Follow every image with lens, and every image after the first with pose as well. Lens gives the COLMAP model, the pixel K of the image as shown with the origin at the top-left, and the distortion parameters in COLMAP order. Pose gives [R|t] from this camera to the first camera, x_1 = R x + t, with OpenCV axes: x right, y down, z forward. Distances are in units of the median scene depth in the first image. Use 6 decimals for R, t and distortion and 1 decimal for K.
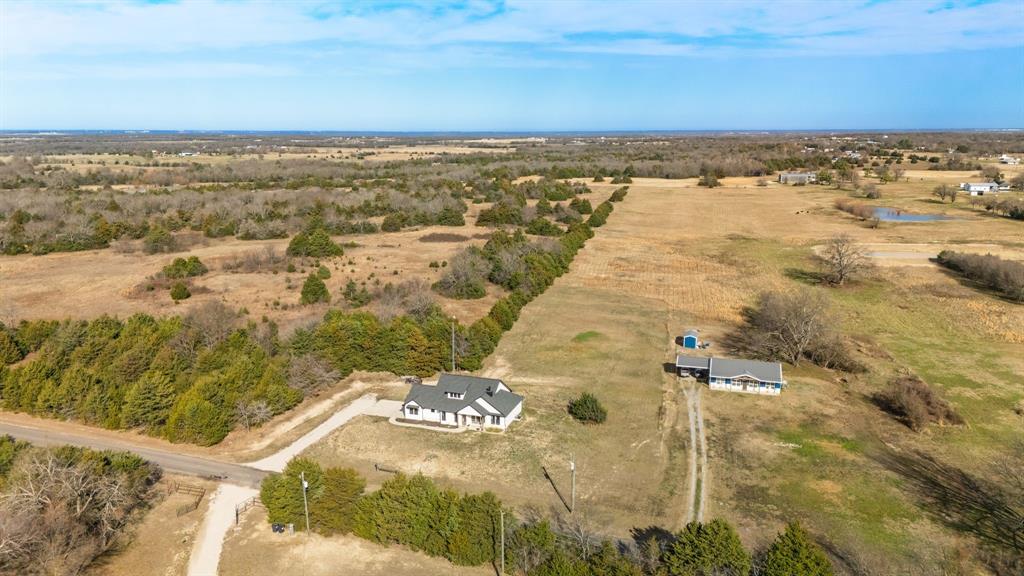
lens RADIAL K [[751.7, 0, 507.1], [0, 751.7, 282.5], [0, 0, 1]] dist [0.078958, -0.056359]
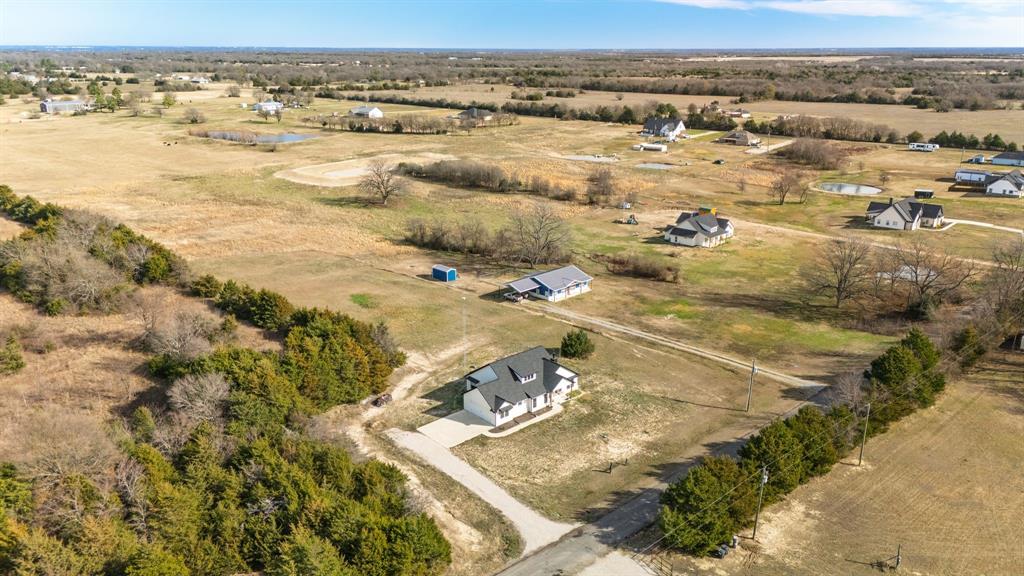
lens RADIAL K [[751.7, 0, 507.6], [0, 751.7, 295.4], [0, 0, 1]] dist [0.078958, -0.056359]
pose [[0.482625, -0.270108, 0.833136, -0.754853], [0.171643, 0.961979, 0.212449, -0.127428], [-0.858844, 0.040468, 0.510637, 0.546257]]
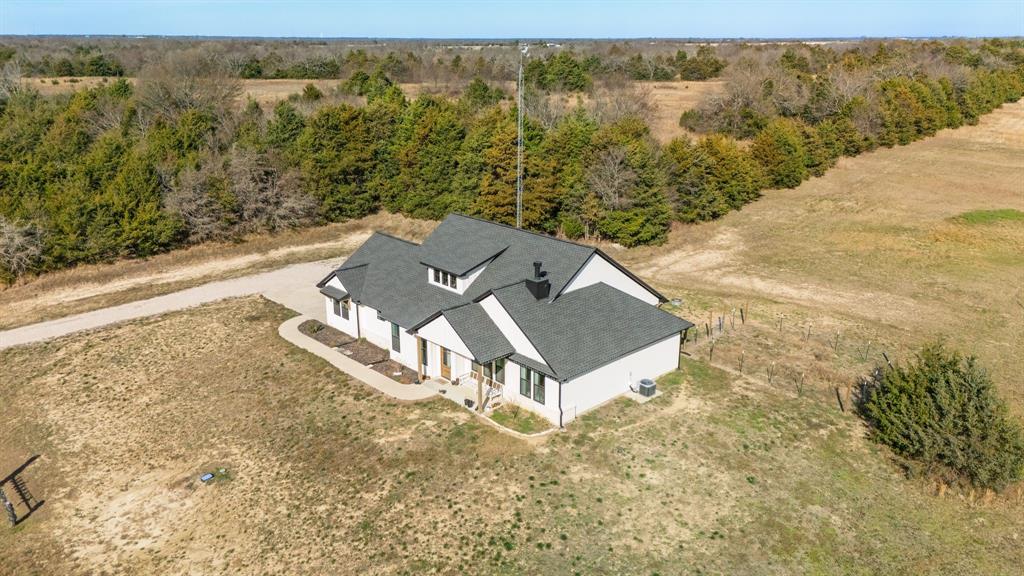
lens RADIAL K [[751.7, 0, 516.2], [0, 751.7, 299.2], [0, 0, 1]] dist [0.078958, -0.056359]
pose [[0.890928, 0.154526, -0.427048, 0.083769], [-0.098133, 0.983622, 0.151191, 0.105441], [0.443416, -0.092792, 0.891500, 0.712186]]
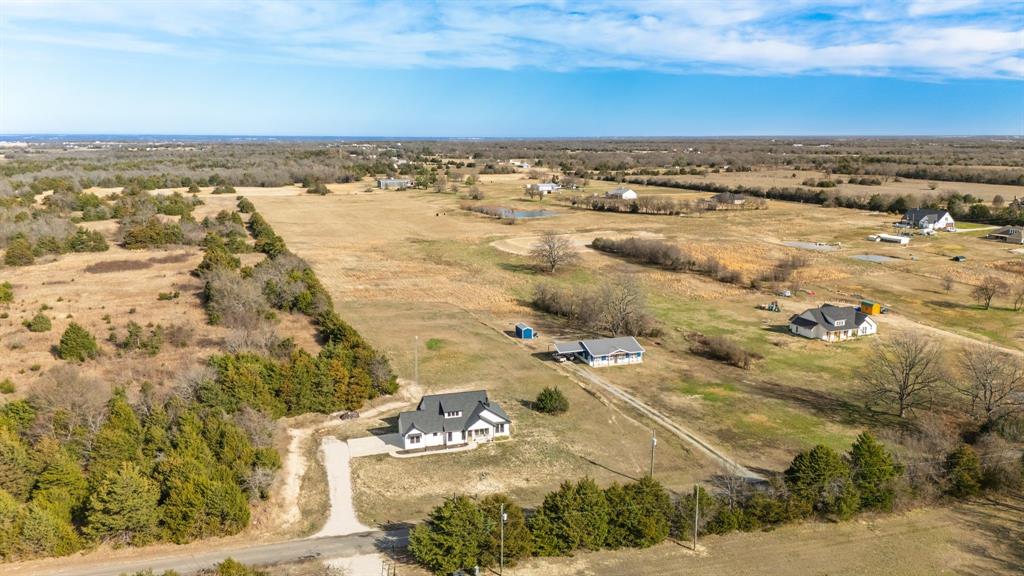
lens RADIAL K [[751.7, 0, 517.8], [0, 751.7, 294.6], [0, 0, 1]] dist [0.078958, -0.056359]
pose [[0.810987, -0.117348, 0.573175, -0.525940], [0.112673, 0.992666, 0.043810, -0.037584], [-0.574112, 0.029052, 0.818261, 0.132491]]
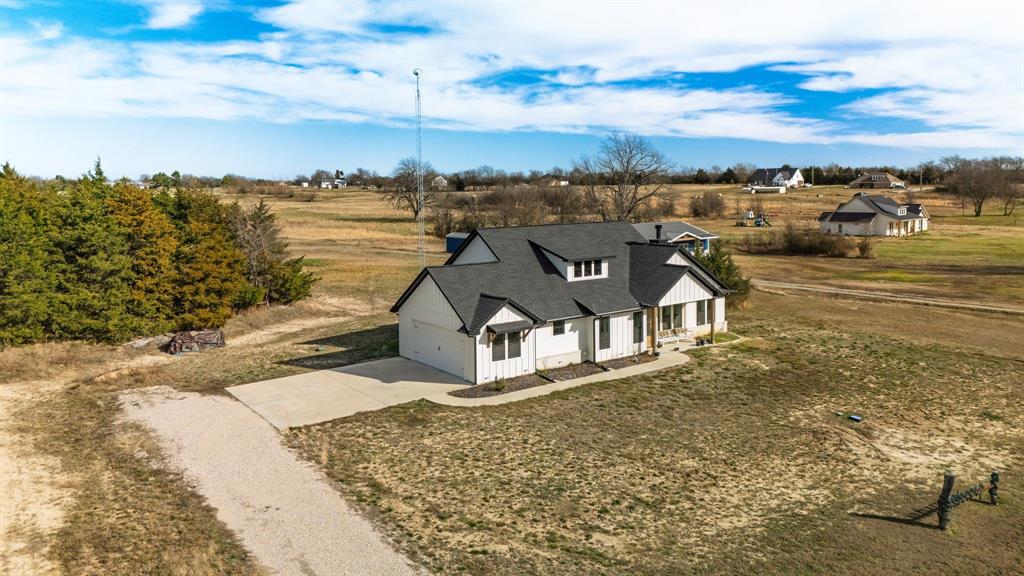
lens RADIAL K [[751.7, 0, 508.4], [0, 751.7, 316.6], [0, 0, 1]] dist [0.078958, -0.056359]
pose [[0.575346, -0.146914, 0.804608, -0.321269], [0.174777, 0.983097, 0.054528, 0.141111], [-0.799018, 0.109255, 0.591298, 0.813974]]
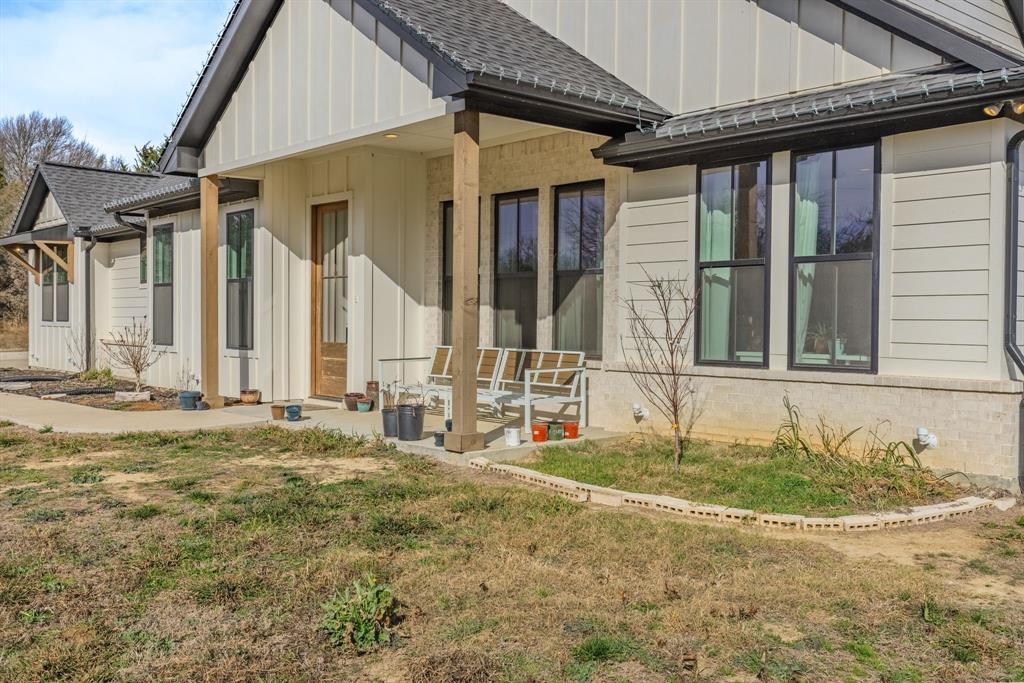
lens RADIAL K [[970.2, 0, 512.8], [0, 970.2, 345.1], [0, 0, 1]] dist [0.012933, 0.000000]
pose [[0.868575, 0.020393, -0.495138, -0.000811], [-0.111915, 0.981412, -0.155902, 0.185400], [0.482755, 0.190826, 0.854712, 0.884267]]
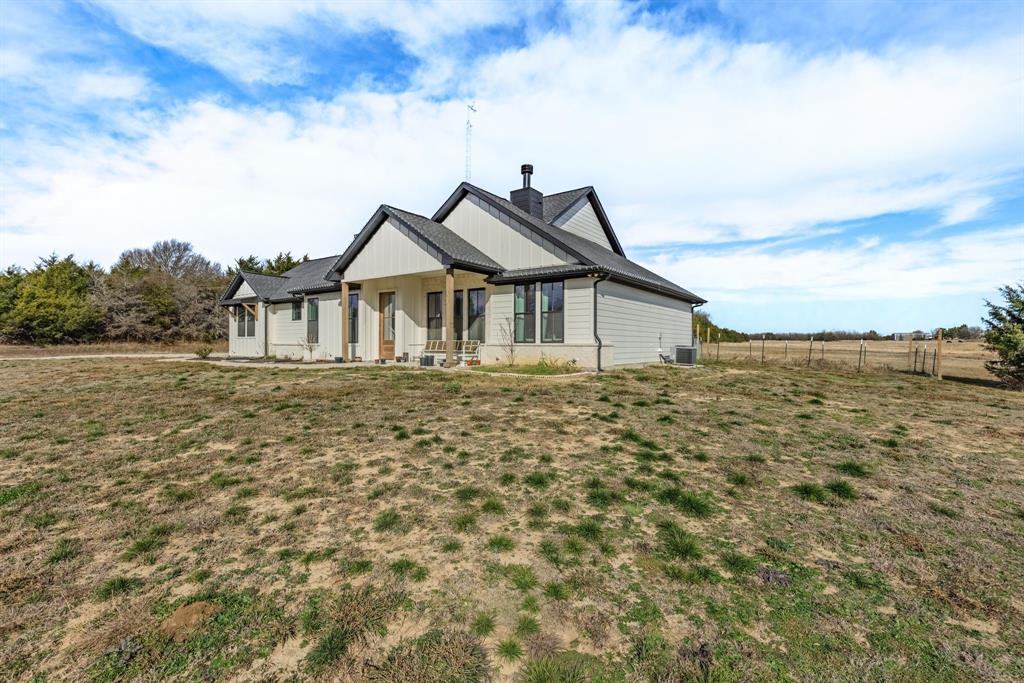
lens RADIAL K [[454.6, 0, 508.6], [0, 454.6, 346.5], [0, 0, 1]] dist [-0.002645, 0.001461]
pose [[0.956905, 0.005798, -0.290344, 0.005874], [-0.064948, 0.978748, -0.194508, 0.195260], [0.283046, 0.204983, 0.936946, 0.851795]]
